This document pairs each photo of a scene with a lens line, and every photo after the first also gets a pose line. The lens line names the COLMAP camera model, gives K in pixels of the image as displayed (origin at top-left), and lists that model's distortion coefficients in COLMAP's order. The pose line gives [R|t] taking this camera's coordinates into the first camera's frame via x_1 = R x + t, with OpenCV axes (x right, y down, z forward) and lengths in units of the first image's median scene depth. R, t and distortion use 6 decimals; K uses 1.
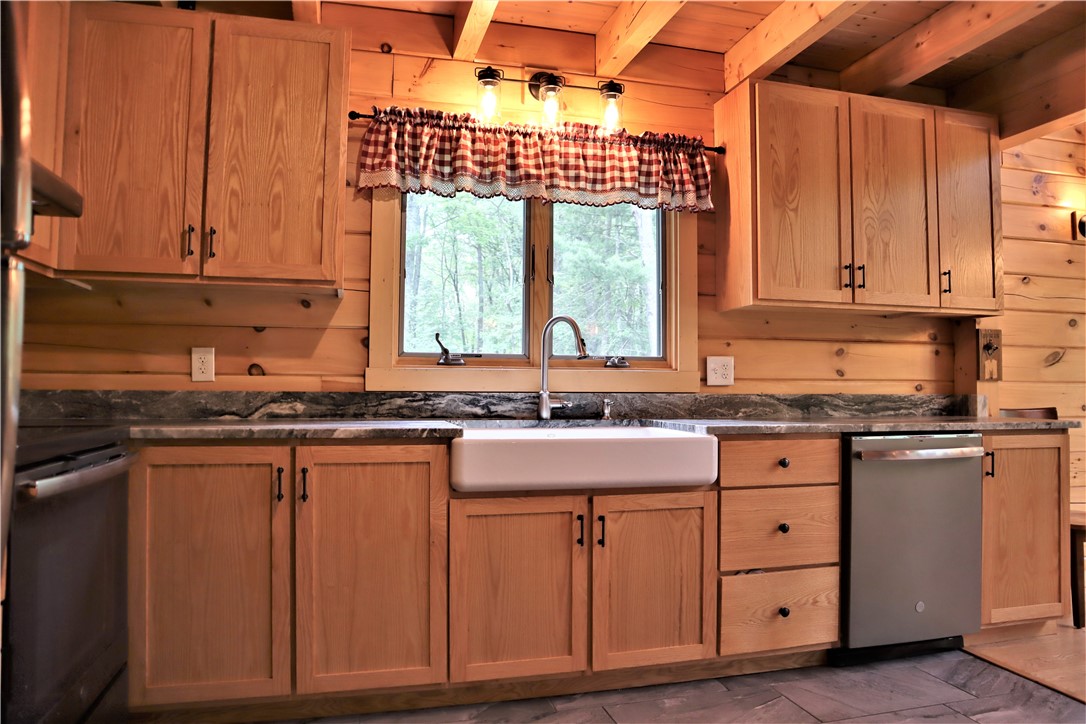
lens RADIAL K [[746.8, 0, 546.6], [0, 746.8, 368.4], [0, 0, 1]] dist [-0.123762, 0.091233]
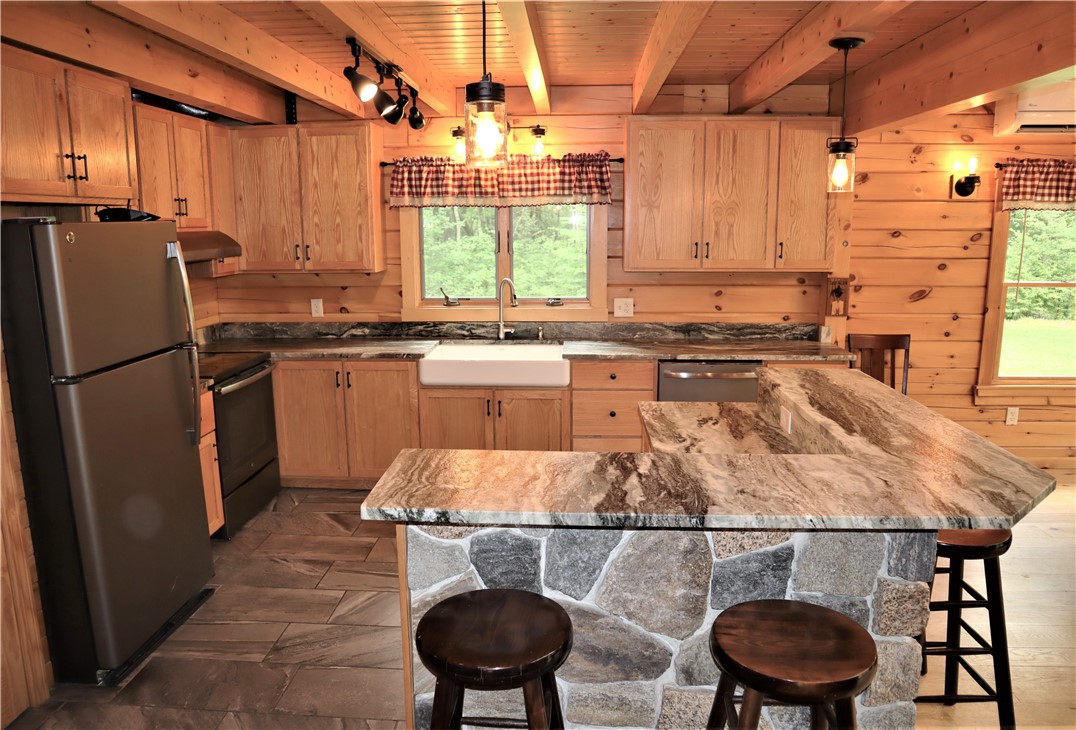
lens RADIAL K [[761.4, 0, 538.0], [0, 761.4, 365.0], [0, 0, 1]] dist [-0.076781, 0.000835]
pose [[0.948340, 0.048384, -0.313544, 0.622292], [0.020350, 0.976990, 0.212313, -0.239836], [0.316602, -0.207726, 0.925534, -0.588606]]
